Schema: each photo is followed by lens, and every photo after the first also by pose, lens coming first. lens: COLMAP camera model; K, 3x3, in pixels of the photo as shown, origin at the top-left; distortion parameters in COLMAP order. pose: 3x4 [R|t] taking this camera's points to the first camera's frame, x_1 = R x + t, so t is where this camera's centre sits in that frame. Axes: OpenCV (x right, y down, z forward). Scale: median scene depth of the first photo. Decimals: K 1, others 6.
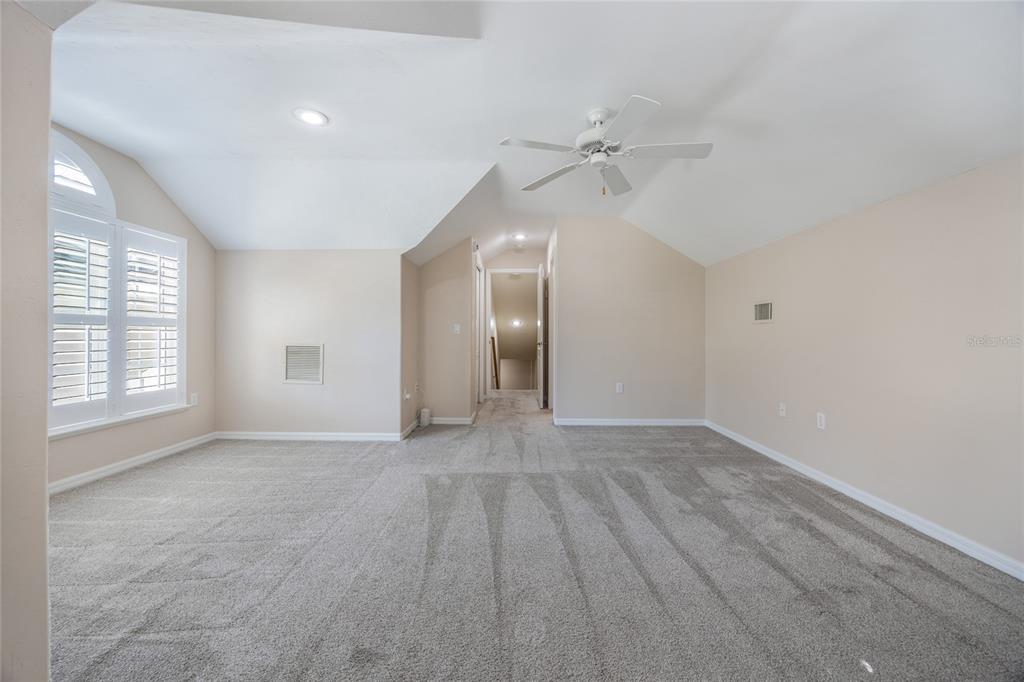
lens RADIAL K [[397.5, 0, 514.5], [0, 397.5, 339.3], [0, 0, 1]] dist [-0.004219, 0.000284]
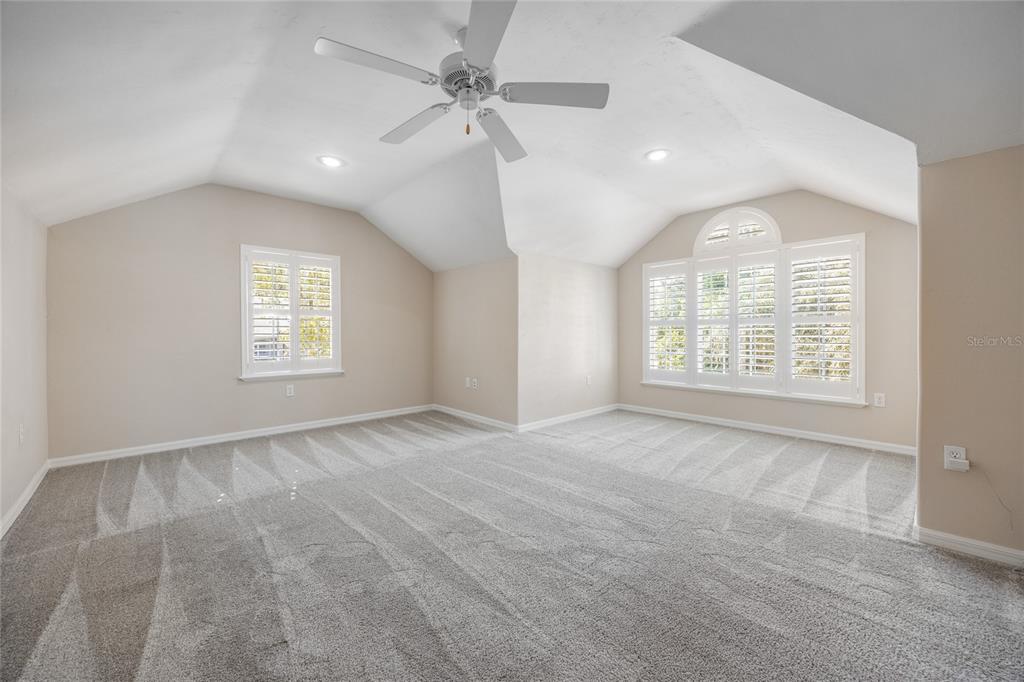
lens RADIAL K [[397.5, 0, 510.8], [0, 397.5, 336.4], [0, 0, 1]] dist [-0.004219, 0.000284]
pose [[-0.740781, 0.010488, -0.671665, 0.586973], [-0.001207, 0.999856, 0.016944, -0.016348], [0.671746, 0.013362, -0.740661, 1.416580]]
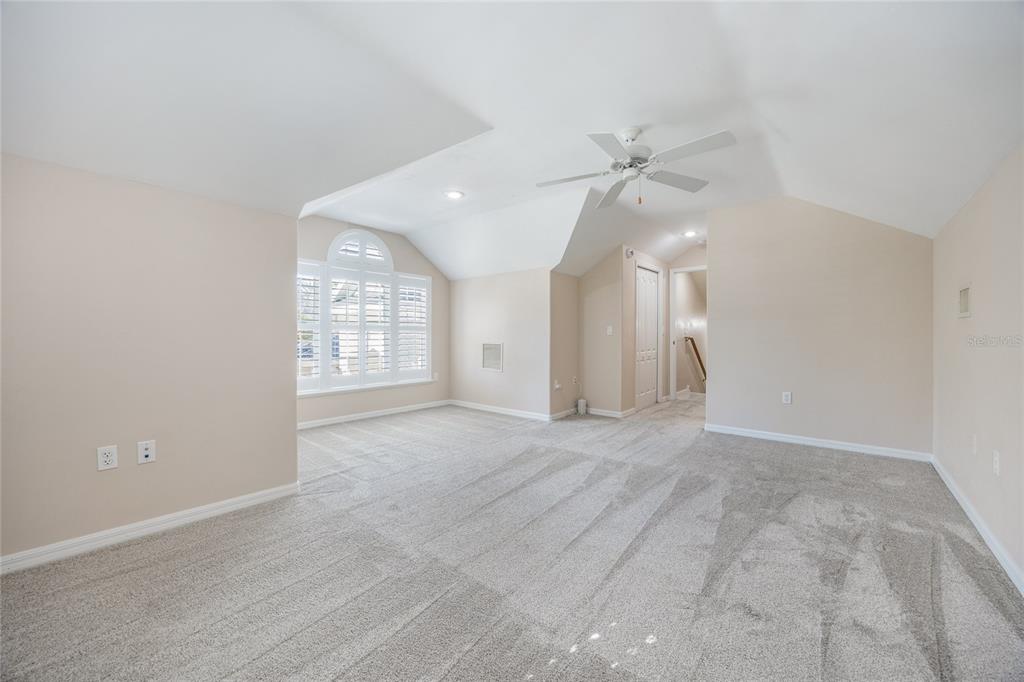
lens RADIAL K [[397.5, 0, 508.7], [0, 397.5, 338.3], [0, 0, 1]] dist [-0.004219, 0.000284]
pose [[0.764835, 0.000846, -0.644226, 0.564587], [-0.003830, 0.999987, -0.003235, 0.001326], [0.644215, 0.004942, 0.764828, -0.041337]]
